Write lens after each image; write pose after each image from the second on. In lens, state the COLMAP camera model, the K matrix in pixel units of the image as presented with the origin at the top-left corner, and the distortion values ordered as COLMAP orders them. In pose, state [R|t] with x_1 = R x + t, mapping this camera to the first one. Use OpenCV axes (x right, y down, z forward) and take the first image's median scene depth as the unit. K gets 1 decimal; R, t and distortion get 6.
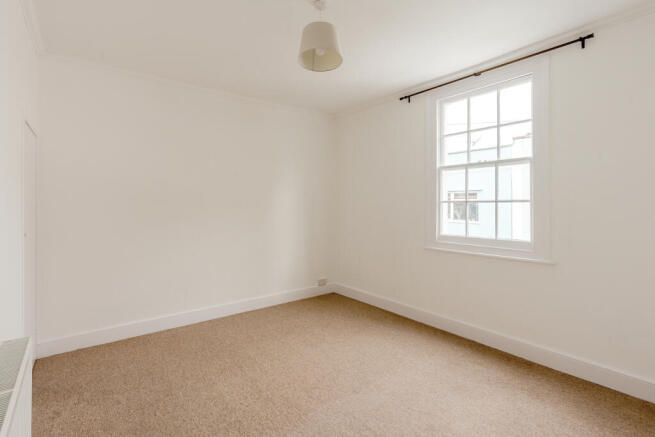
lens RADIAL K [[328.3, 0, 333.5], [0, 328.3, 201.8], [0, 0, 1]] dist [-0.017924, -0.000034]
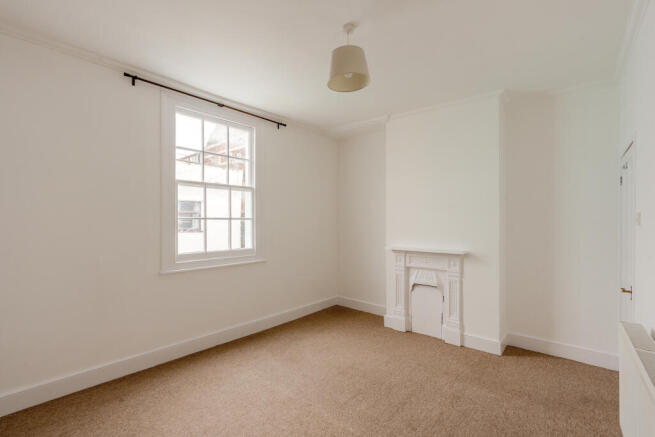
lens RADIAL K [[303.6, 0, 330.0], [0, 303.6, 219.9], [0, 0, 1]] dist [-0.004348, 0.005369]
pose [[-0.215628, 0.009764, 0.976427, -0.668243], [-0.008277, 0.999896, -0.011826, 0.011825], [-0.976441, -0.010632, -0.215524, 0.872058]]
